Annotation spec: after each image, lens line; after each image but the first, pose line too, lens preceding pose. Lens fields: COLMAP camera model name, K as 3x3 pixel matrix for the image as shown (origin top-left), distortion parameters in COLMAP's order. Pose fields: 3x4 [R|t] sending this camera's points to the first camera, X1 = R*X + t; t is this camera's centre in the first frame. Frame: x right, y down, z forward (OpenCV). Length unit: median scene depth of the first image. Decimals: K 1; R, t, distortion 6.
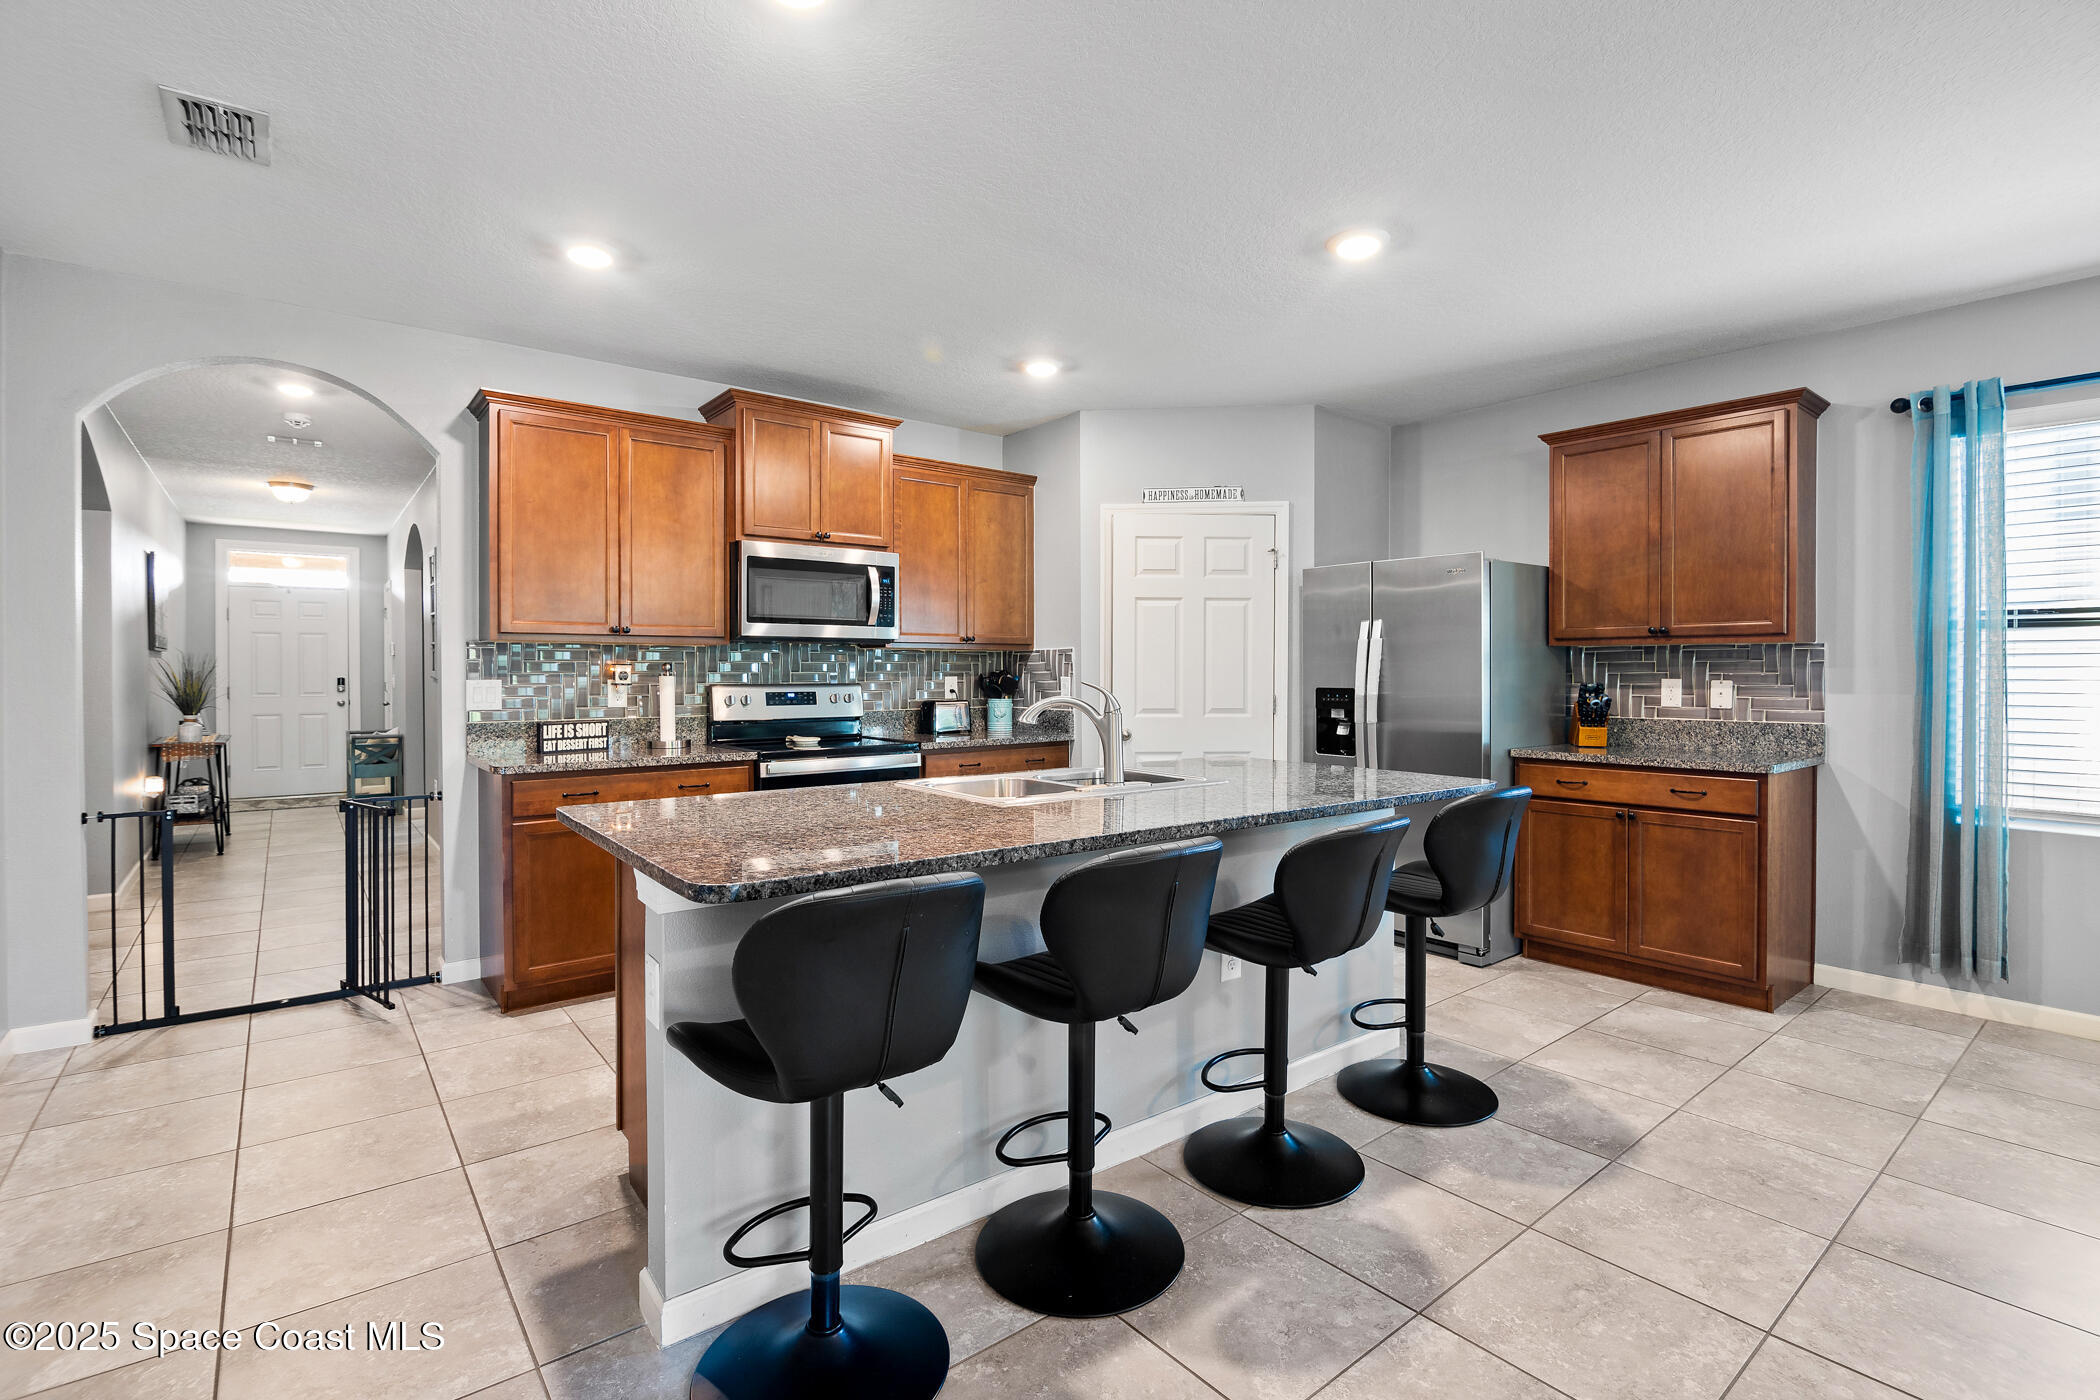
lens RADIAL K [[969.9, 0, 1059.1], [0, 969.9, 678.6], [0, 0, 1]] dist [-0.011358, -0.001343]
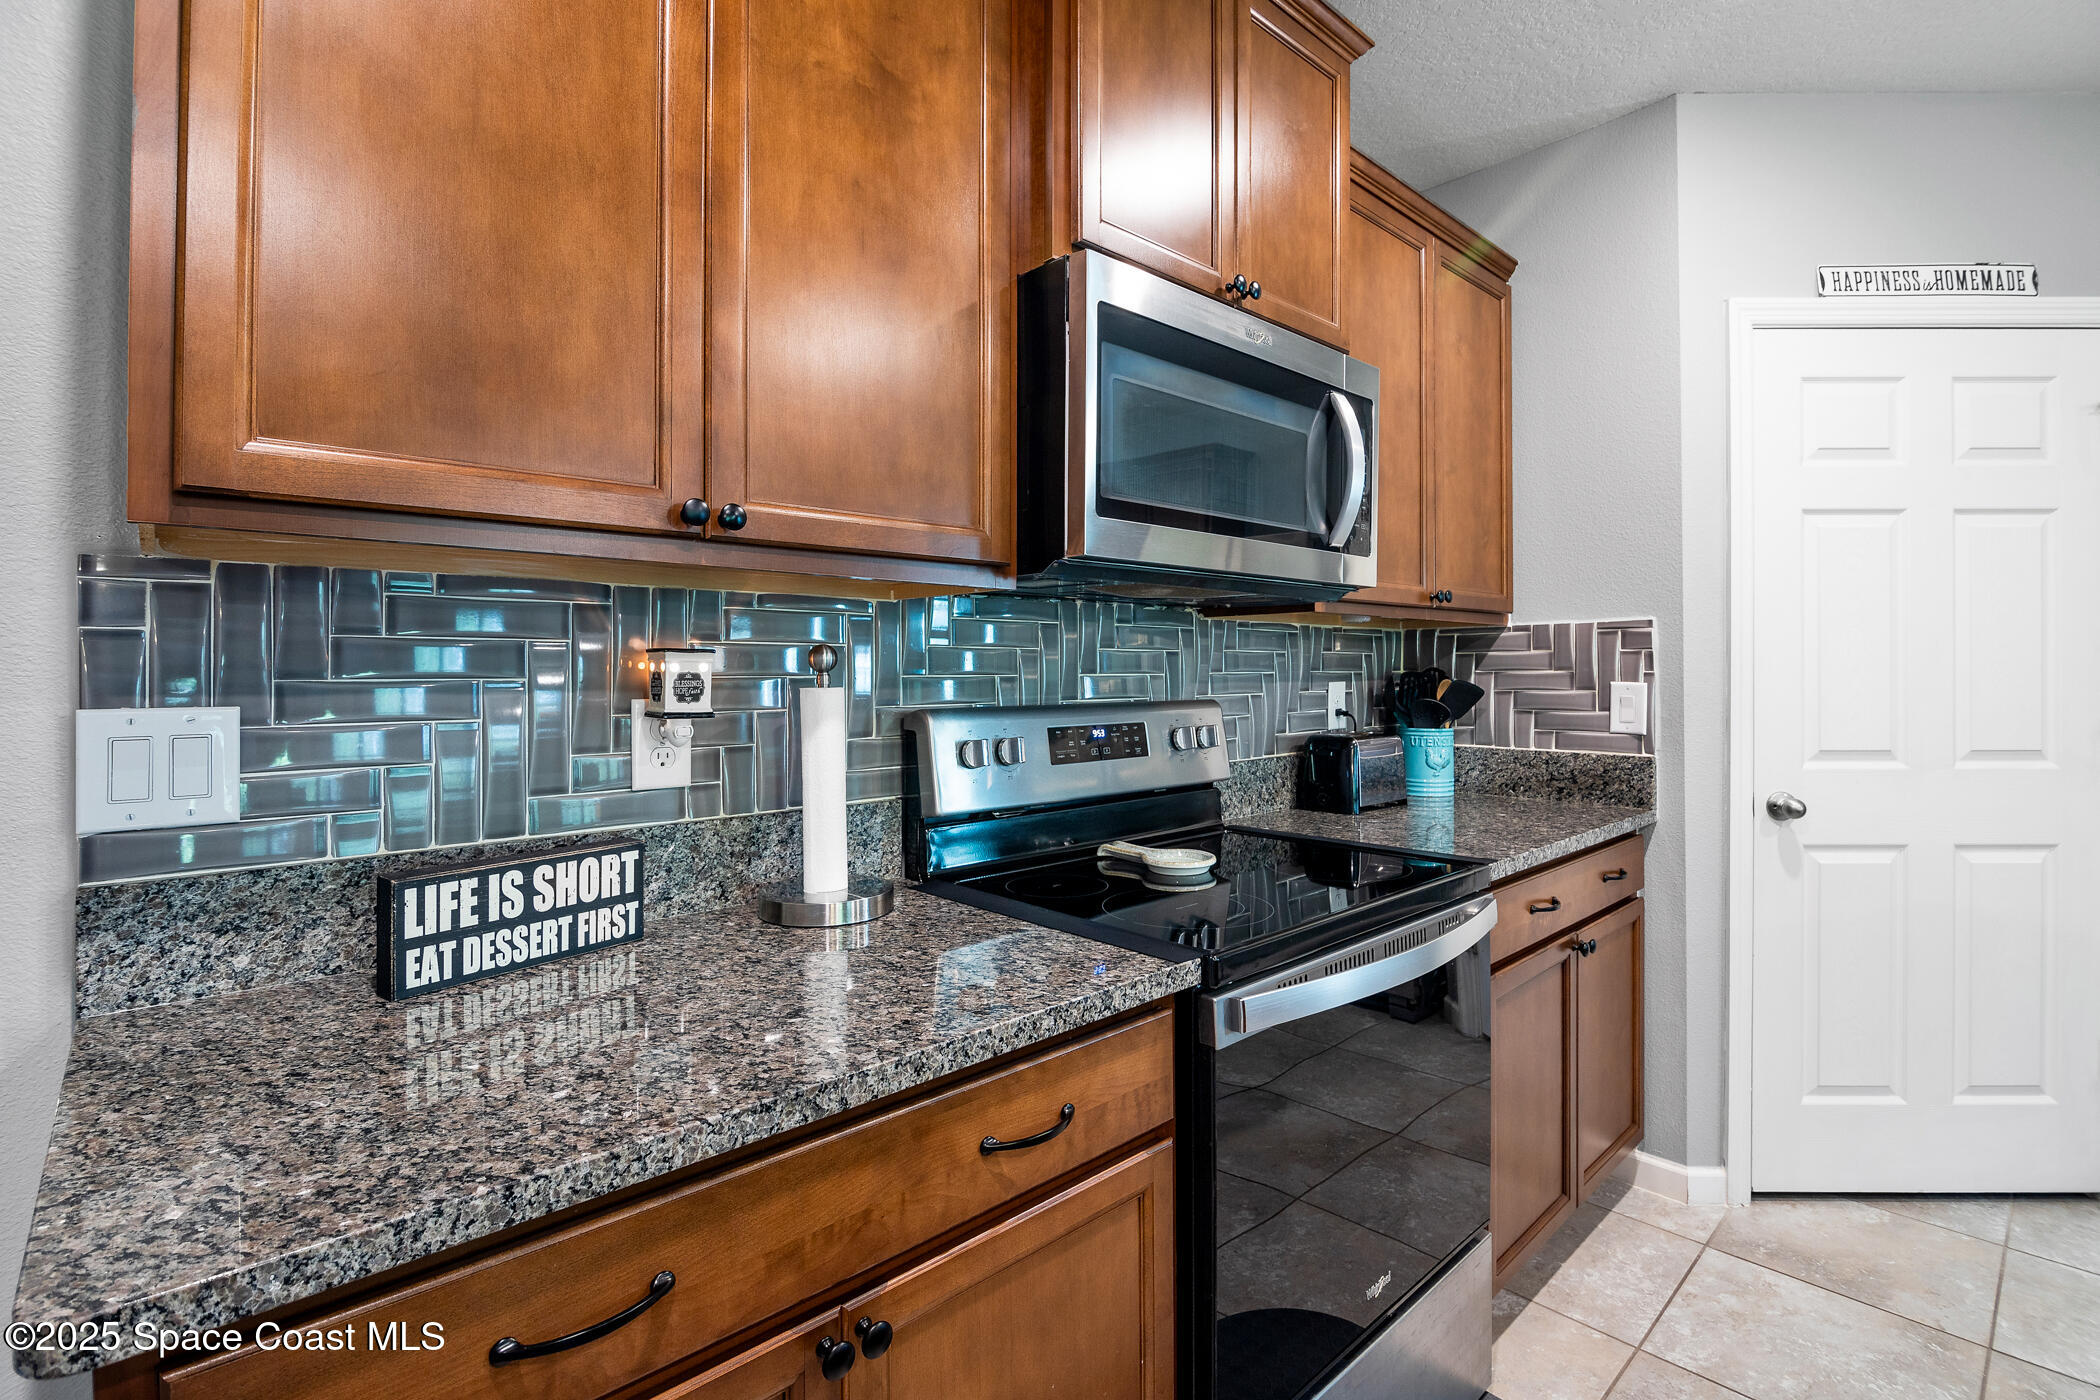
lens RADIAL K [[971.5, 0, 1061.3], [0, 971.5, 665.0], [0, 0, 1]] dist [-0.013137, -0.001268]
pose [[0.997275, -0.001849, 0.073745, -0.355685], [0.002822, 0.999910, -0.013100, -0.005526], [-0.073714, 0.013272, 0.997191, 0.687252]]
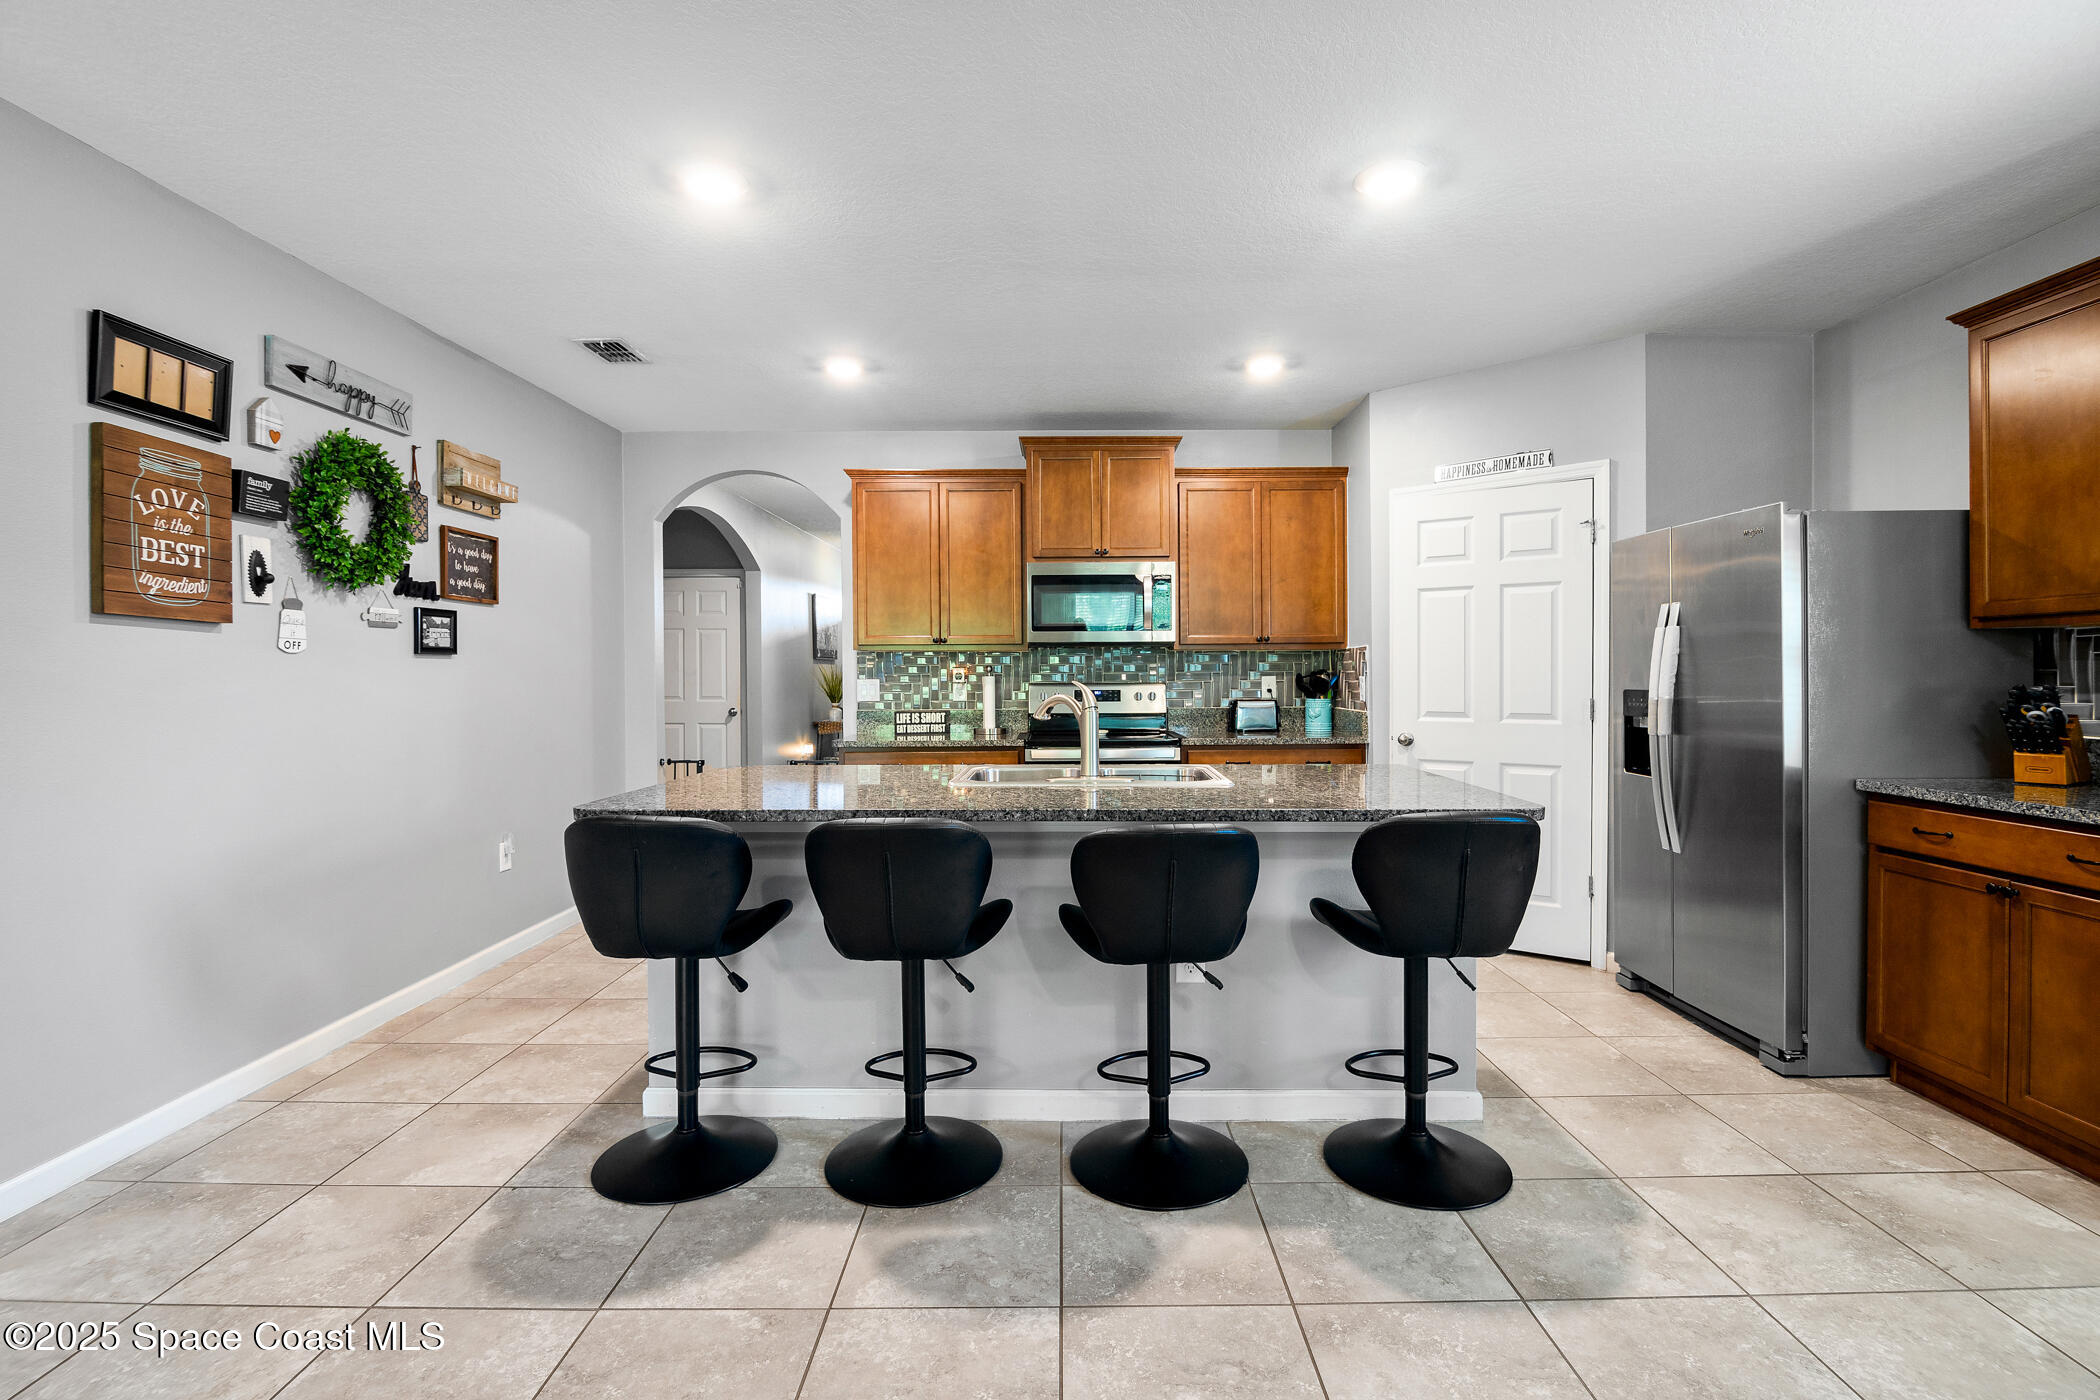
lens RADIAL K [[969.9, 0, 1059.1], [0, 969.9, 678.6], [0, 0, 1]] dist [-0.011358, -0.001343]
pose [[0.777349, 0.000106, -0.629070, 0.450705], [0.000614, 0.999999, 0.000927, -0.000640], [0.629070, -0.001106, 0.777348, 0.094600]]
